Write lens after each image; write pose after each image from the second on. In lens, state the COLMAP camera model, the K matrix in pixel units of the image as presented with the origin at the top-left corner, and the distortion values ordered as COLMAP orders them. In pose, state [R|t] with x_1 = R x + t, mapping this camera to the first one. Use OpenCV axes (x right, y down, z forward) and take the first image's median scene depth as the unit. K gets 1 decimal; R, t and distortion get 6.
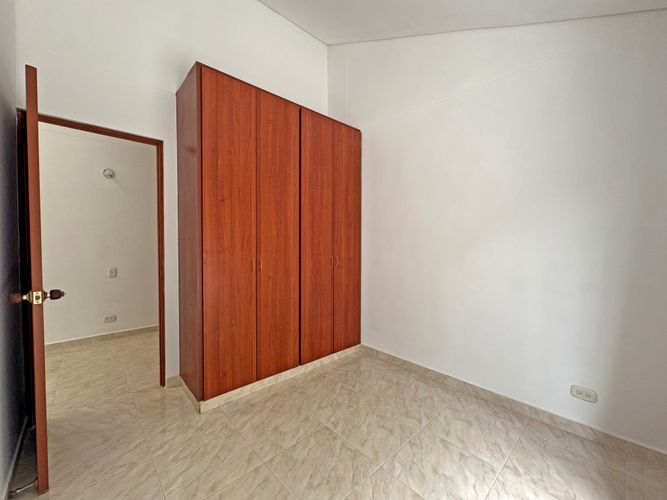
lens RADIAL K [[269.1, 0, 333.5], [0, 269.1, 250.0], [0, 0, 1]] dist [-0.002173, -0.000633]
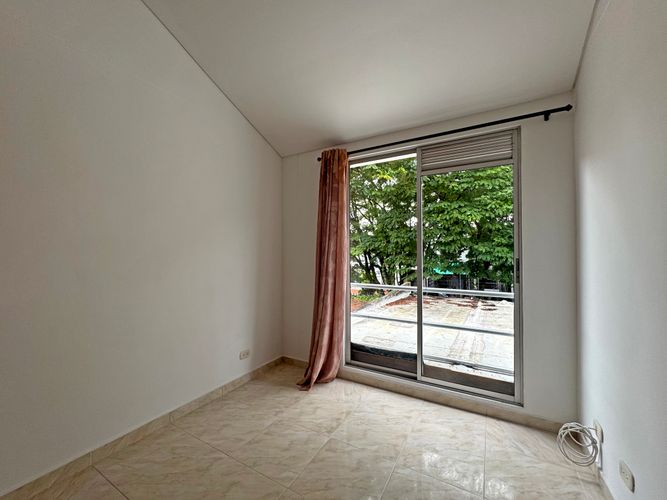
lens RADIAL K [[269.1, 0, 333.5], [0, 269.1, 250.0], [0, 0, 1]] dist [-0.002173, -0.000633]
pose [[-0.290315, 0.010869, 0.956869, -0.717538], [0.029959, 0.999549, -0.002264, -0.044477], [-0.956462, 0.028009, -0.290510, 0.968627]]
